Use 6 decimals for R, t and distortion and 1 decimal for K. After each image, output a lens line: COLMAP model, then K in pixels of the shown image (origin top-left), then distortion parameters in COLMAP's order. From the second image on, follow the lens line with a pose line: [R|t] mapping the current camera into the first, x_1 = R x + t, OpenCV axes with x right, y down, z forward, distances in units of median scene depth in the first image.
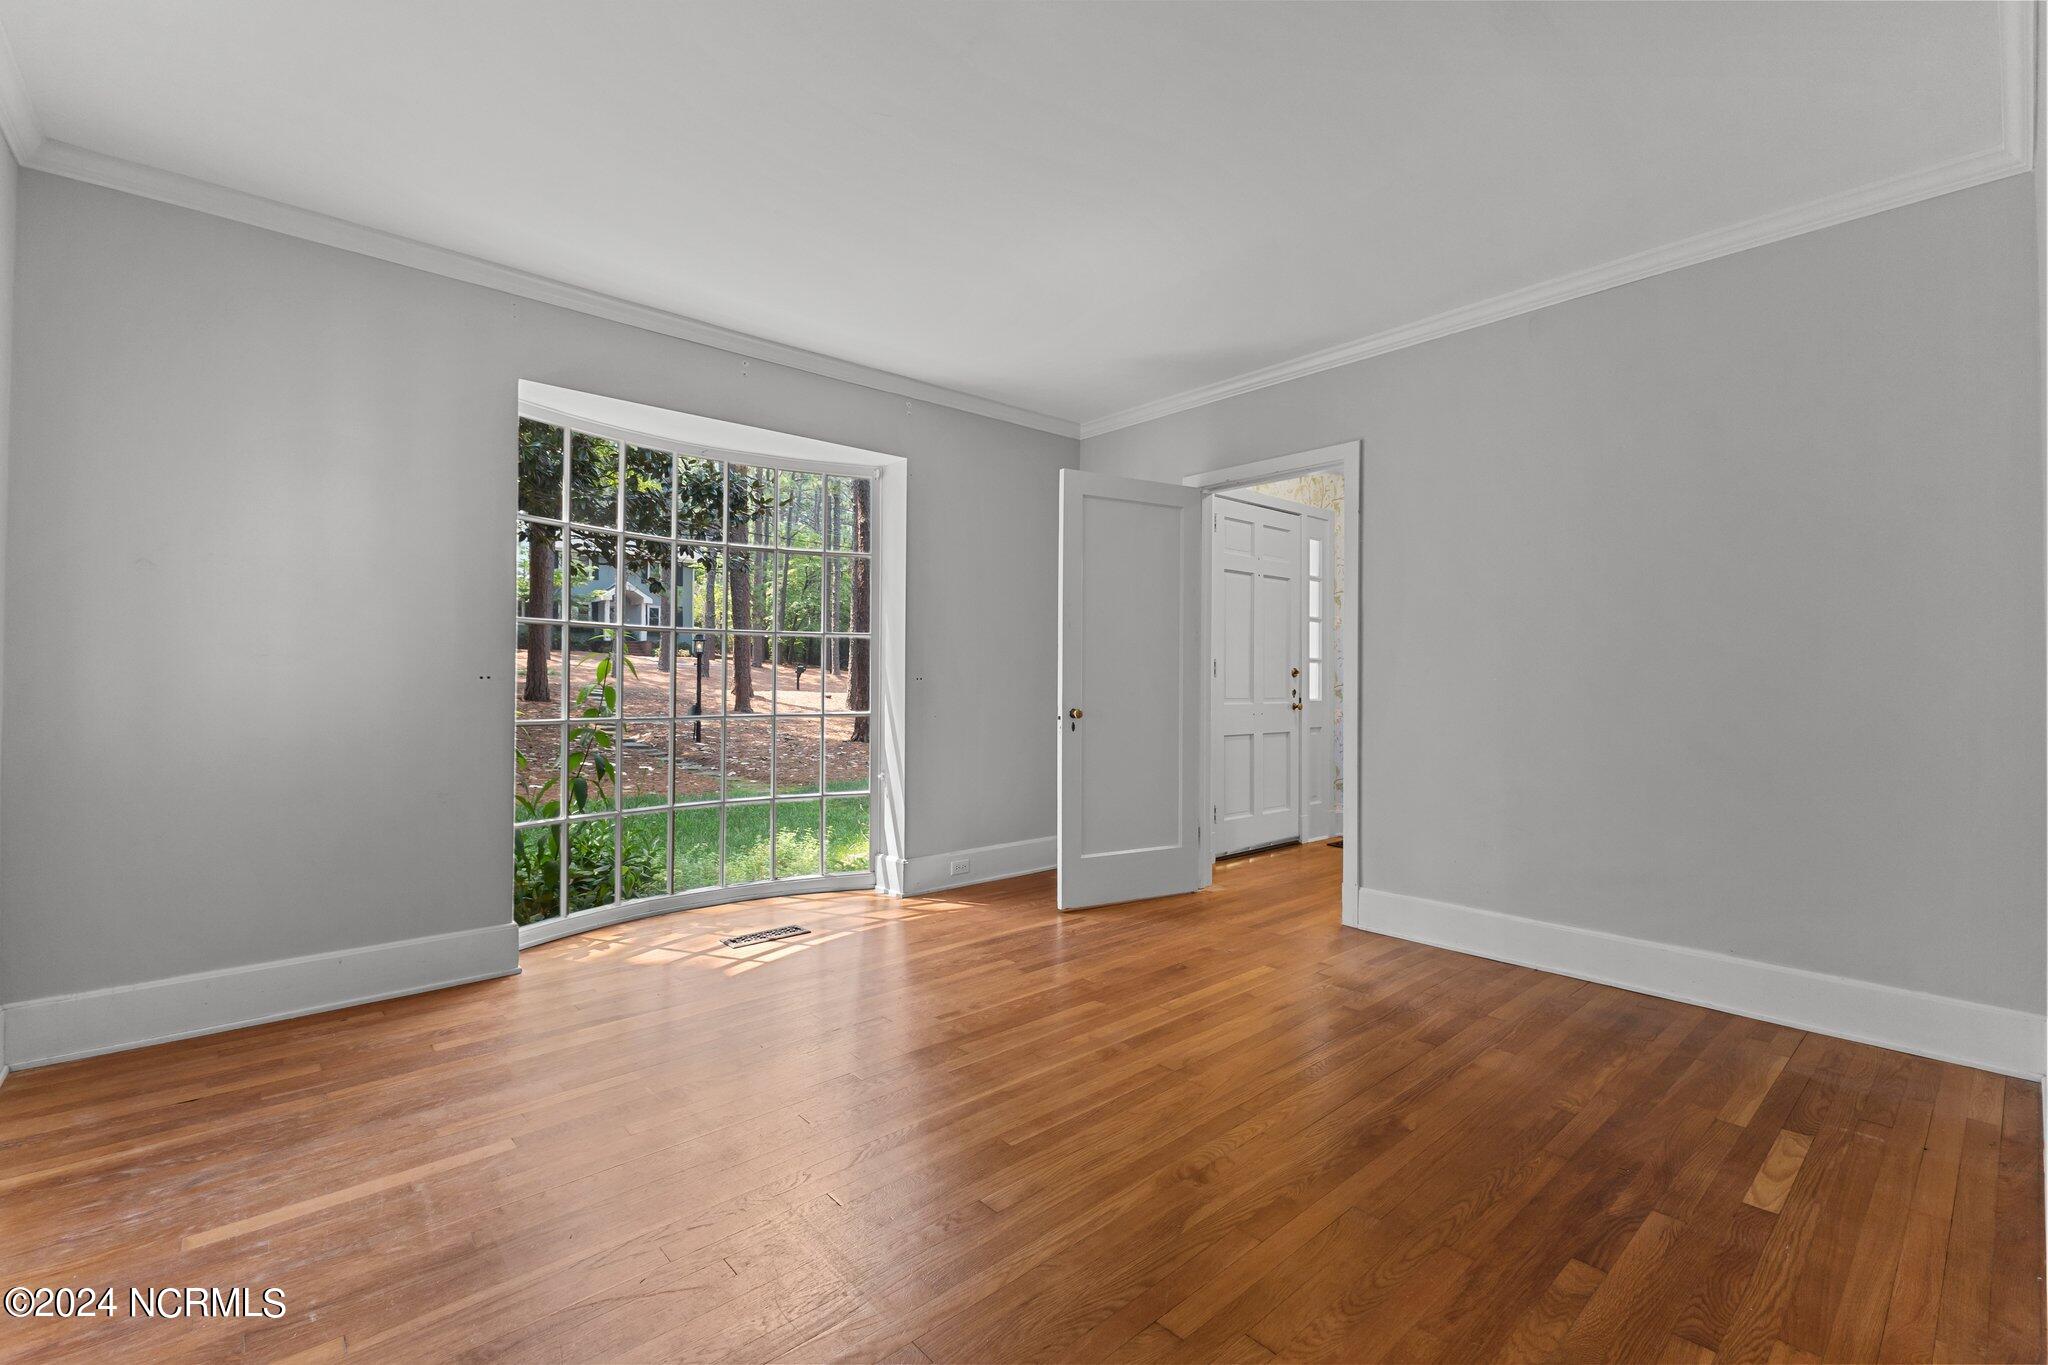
lens RADIAL K [[877.2, 0, 1024.8], [0, 877.2, 676.9], [0, 0, 1]] dist [0.001589, -0.000194]
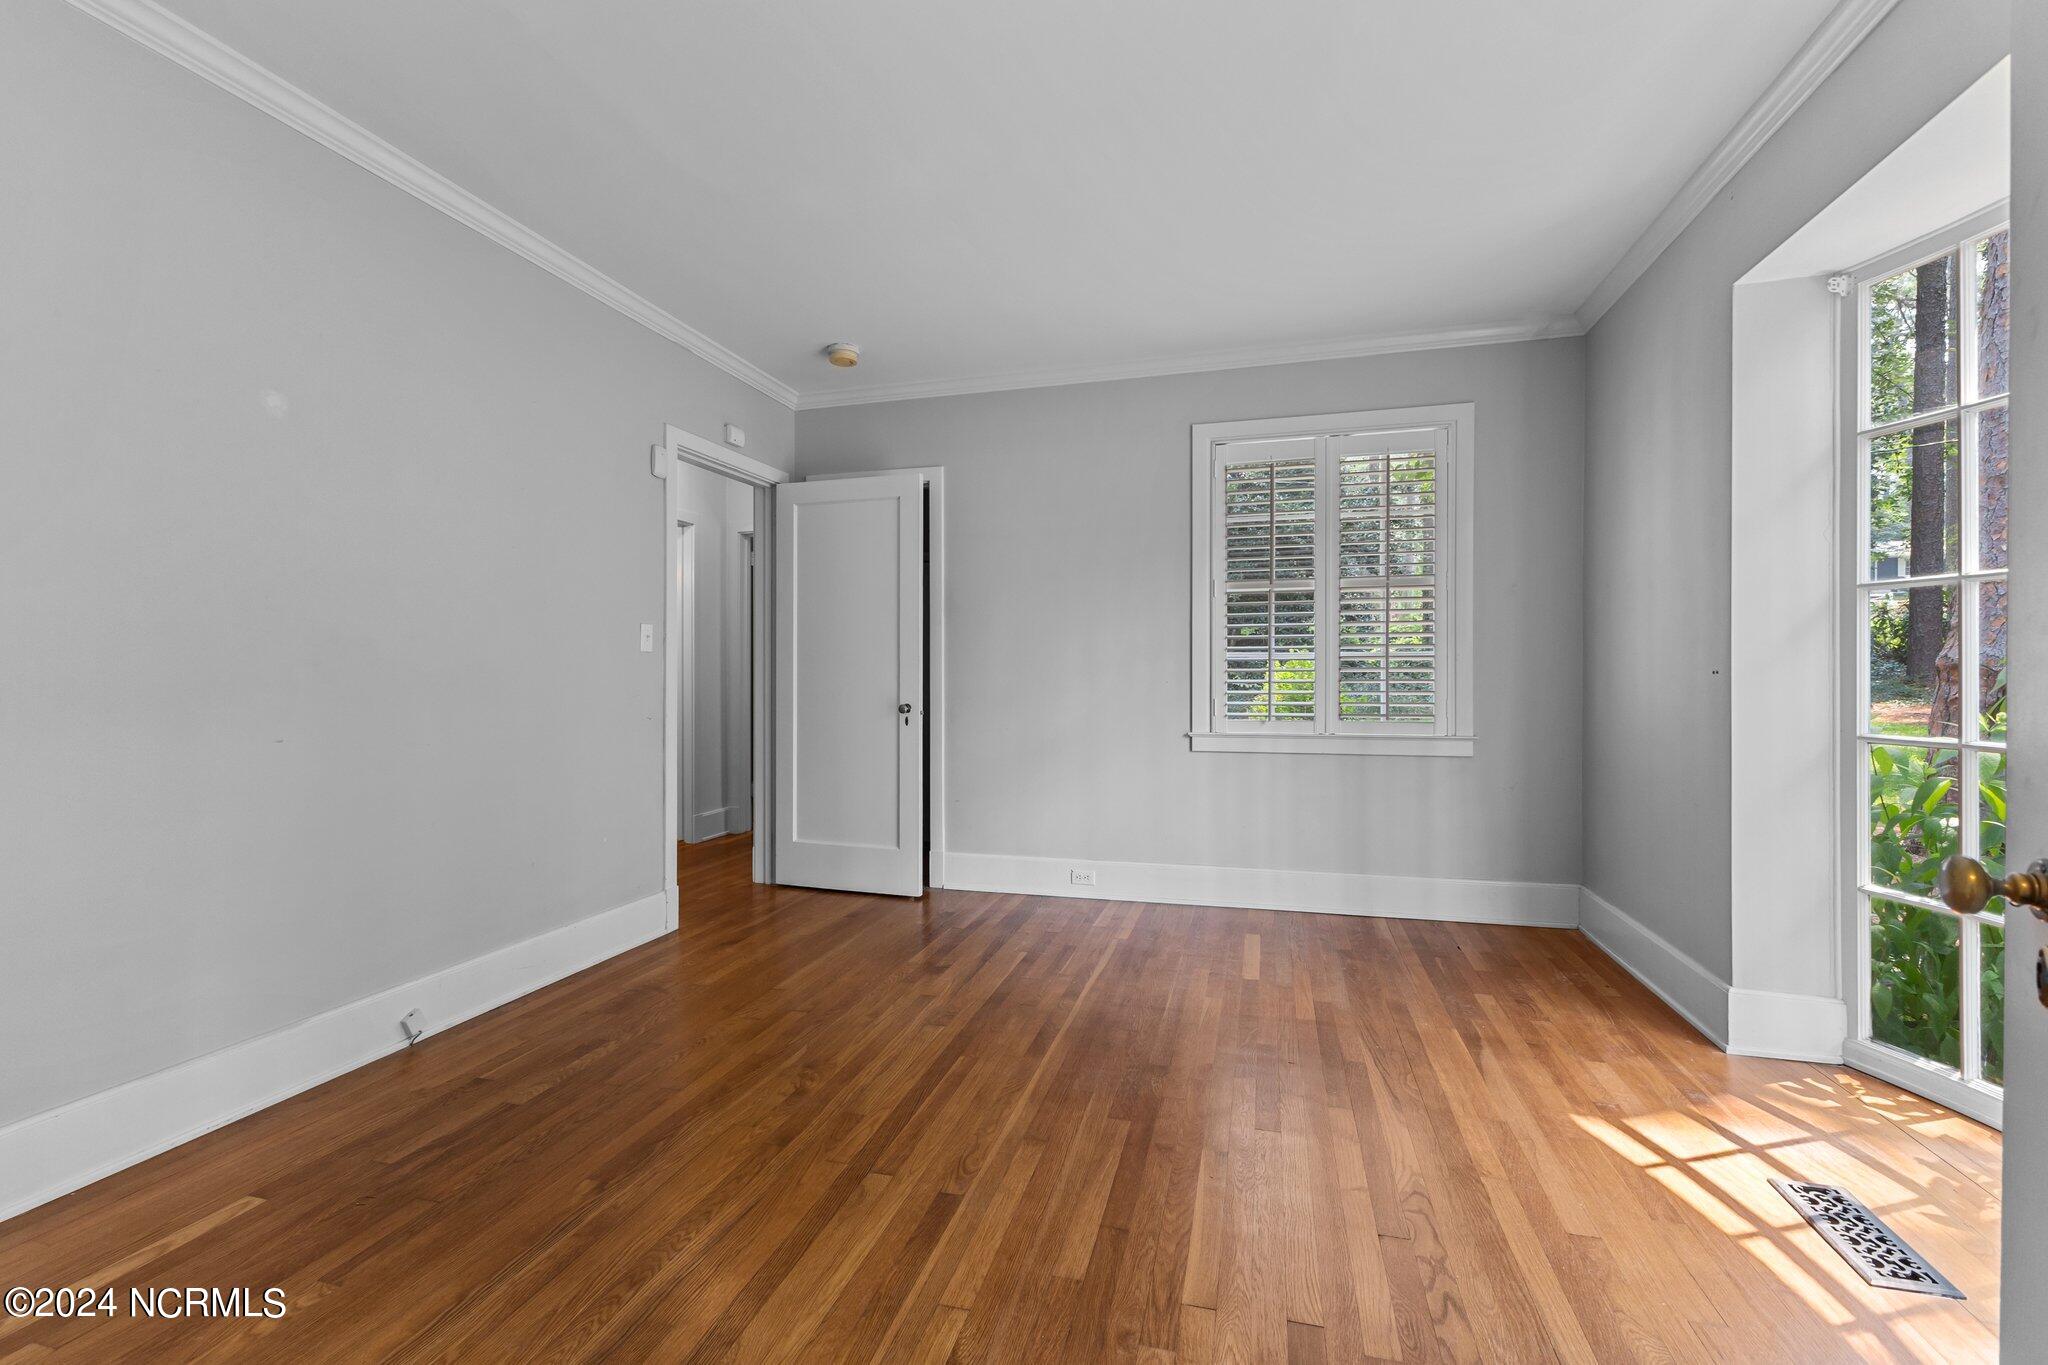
lens RADIAL K [[877.2, 0, 1024.8], [0, 877.2, 676.9], [0, 0, 1]] dist [0.001589, -0.000194]
pose [[-0.835792, 0.001820, -0.549044, 0.455866], [0.004496, 0.999984, -0.003531, 0.008294], [0.549028, -0.005420, -0.835786, 1.630266]]
